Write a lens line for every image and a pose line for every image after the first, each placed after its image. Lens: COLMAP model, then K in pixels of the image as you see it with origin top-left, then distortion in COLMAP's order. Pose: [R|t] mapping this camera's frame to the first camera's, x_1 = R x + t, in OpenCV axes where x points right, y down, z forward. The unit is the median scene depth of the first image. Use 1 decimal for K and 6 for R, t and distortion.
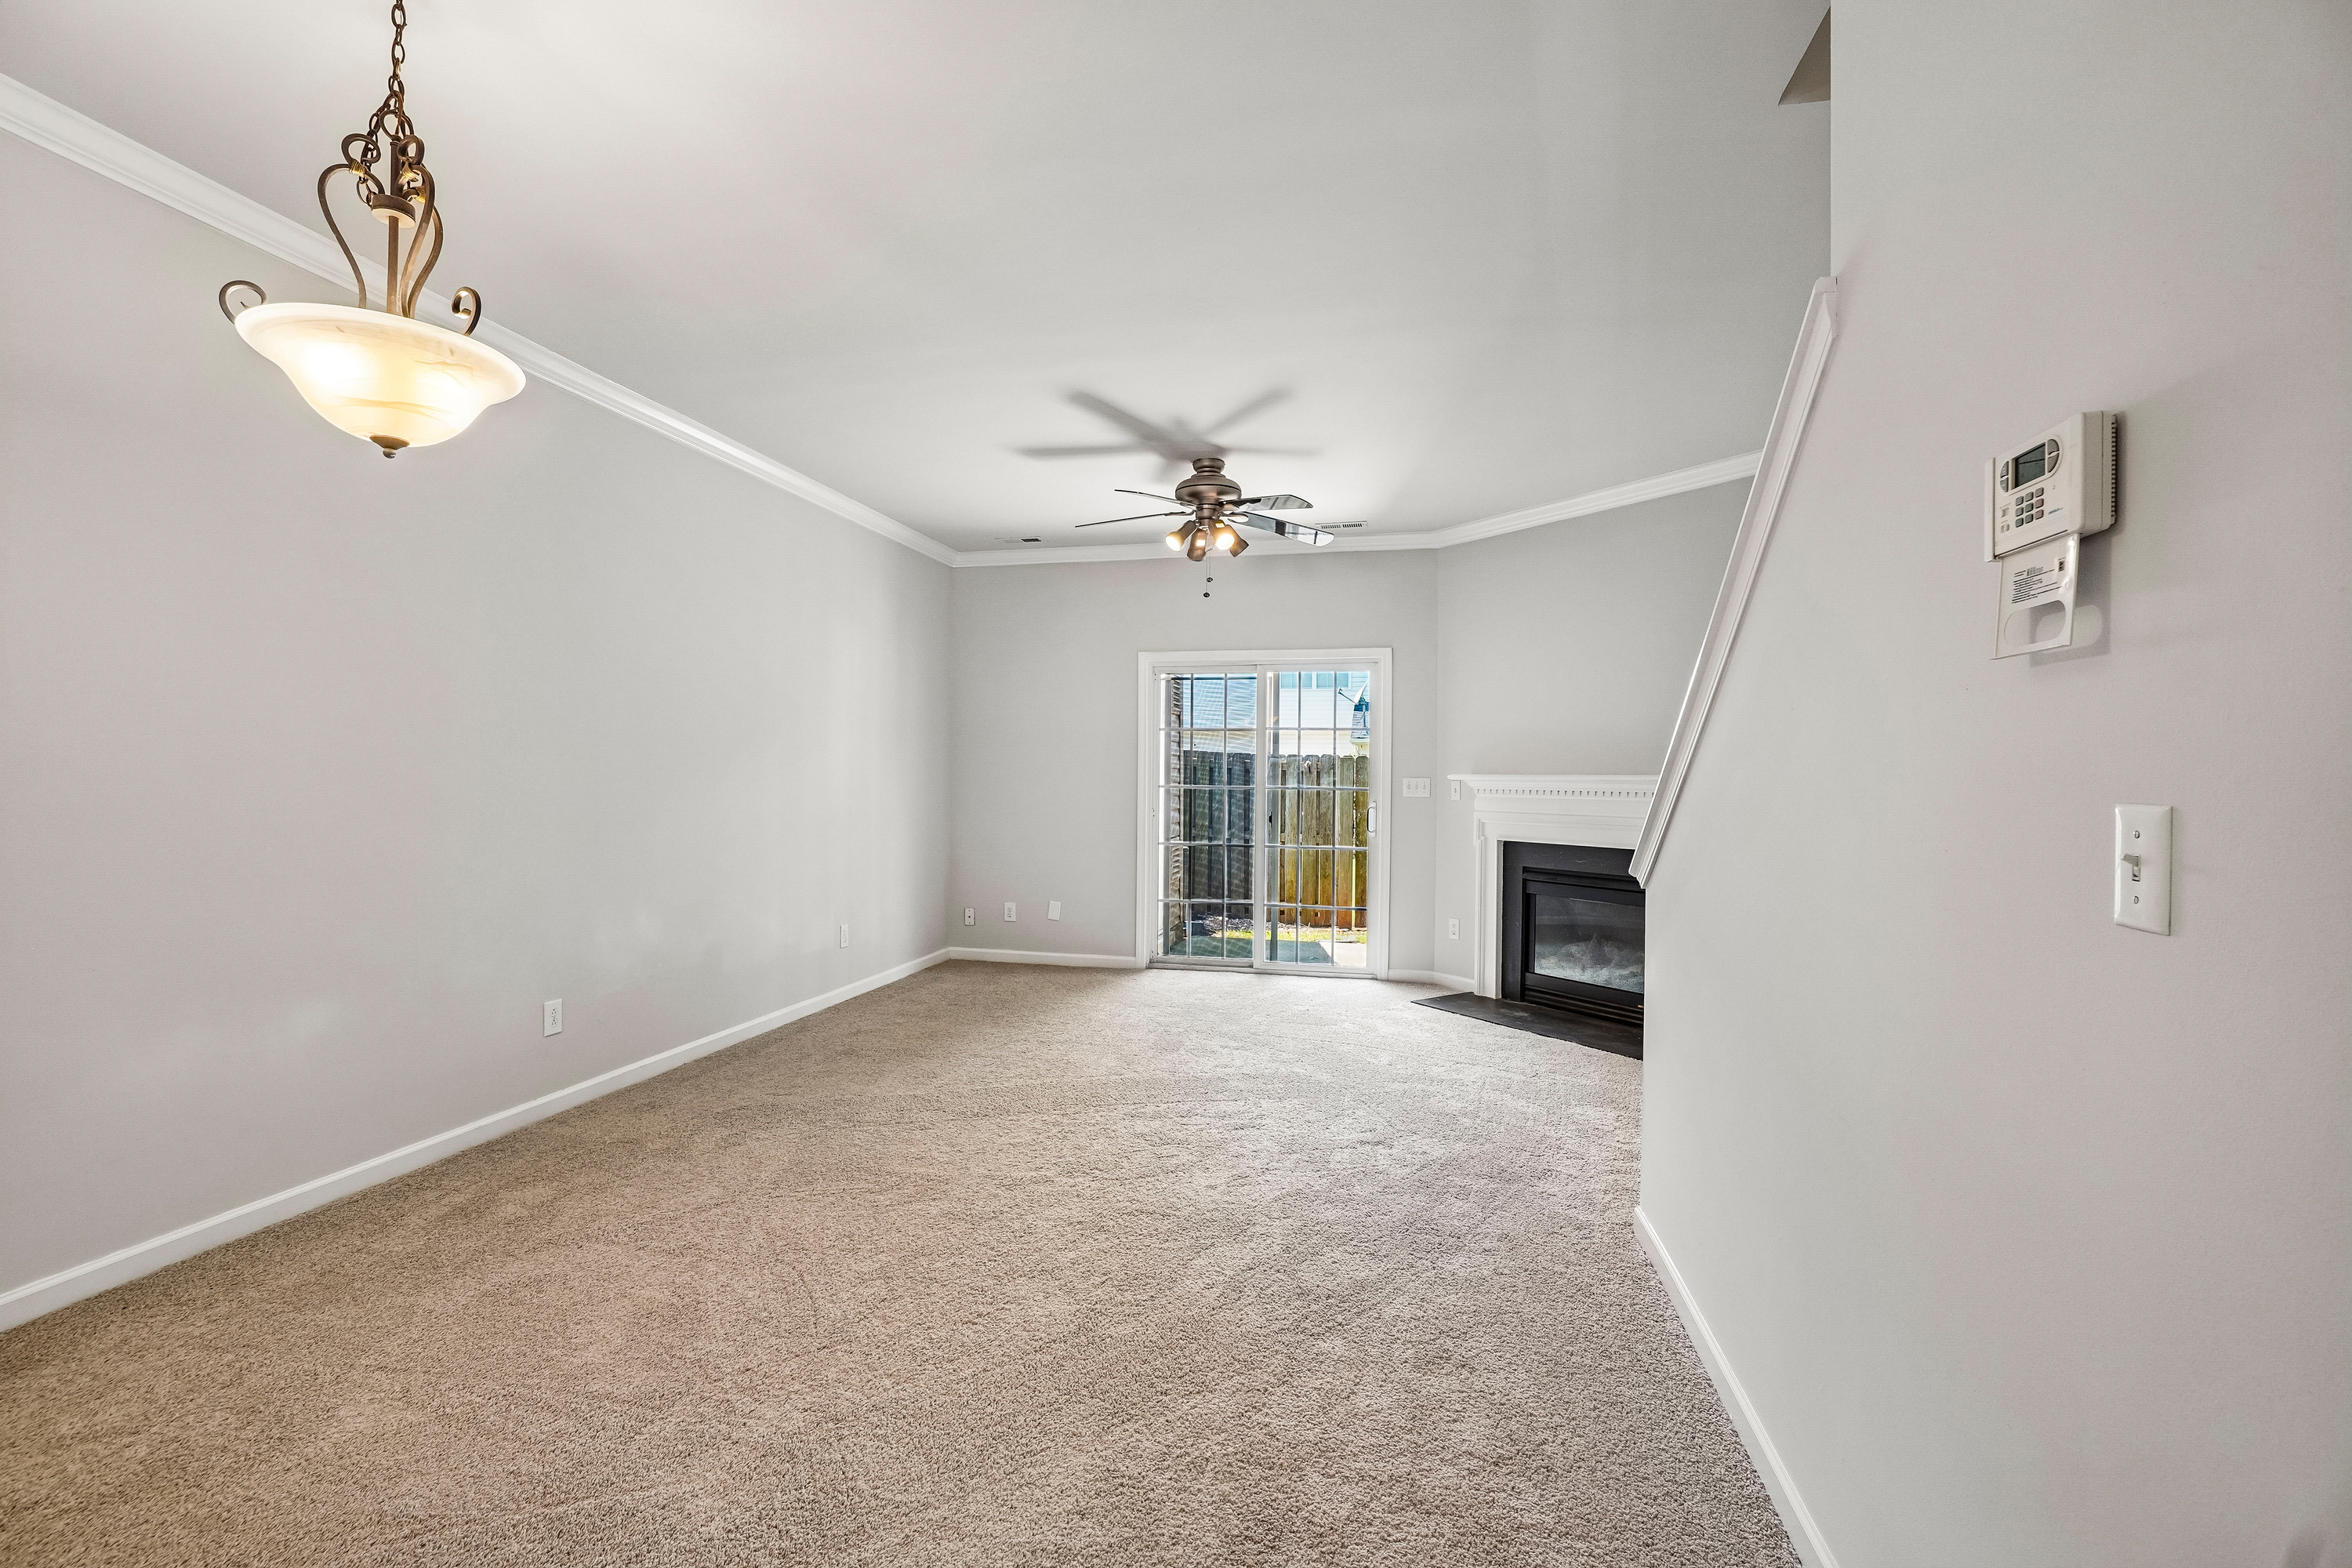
lens RADIAL K [[1029.2, 0, 1167.8], [0, 1029.2, 772.9], [0, 0, 1]] dist [-0.045501, 0.000161]
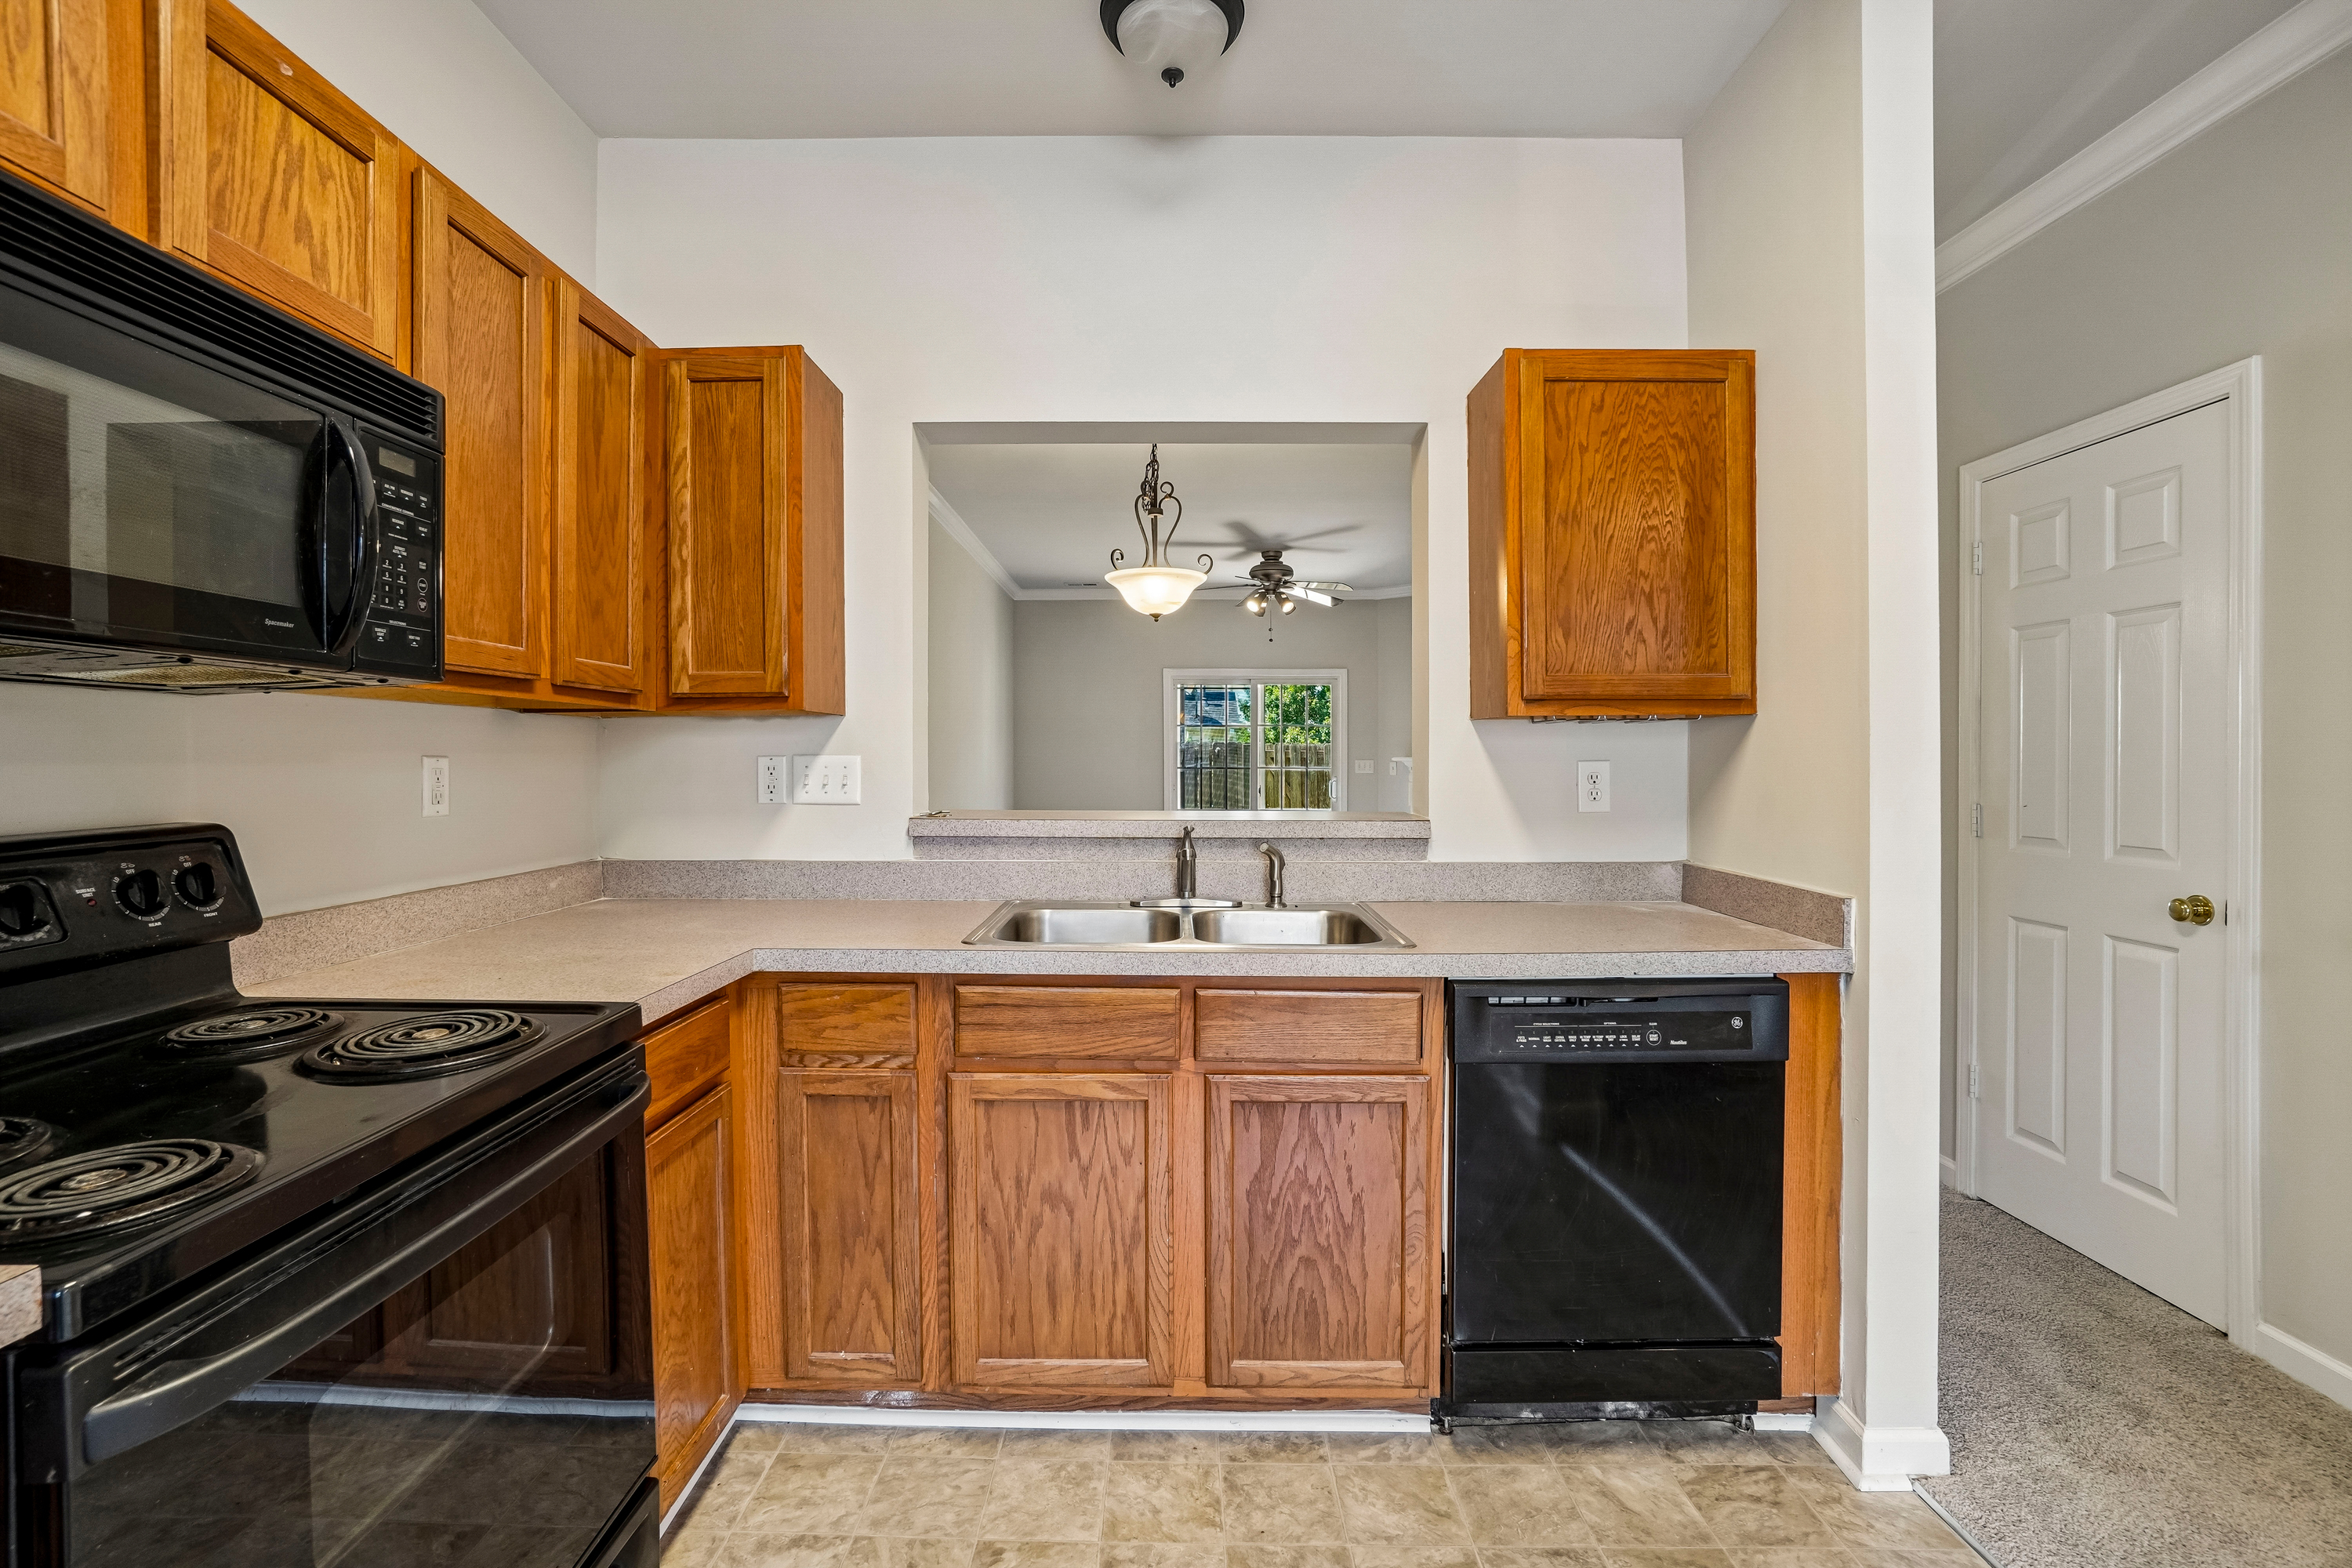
lens RADIAL K [[1029.2, 0, 1167.8], [0, 1029.2, 772.9], [0, 0, 1]] dist [-0.045501, 0.000161]
pose [[0.975268, -0.014328, 0.220561, -0.381371], [0.010018, 0.999737, 0.020647, -0.010562], [-0.220798, -0.017927, 0.975155, -0.378570]]
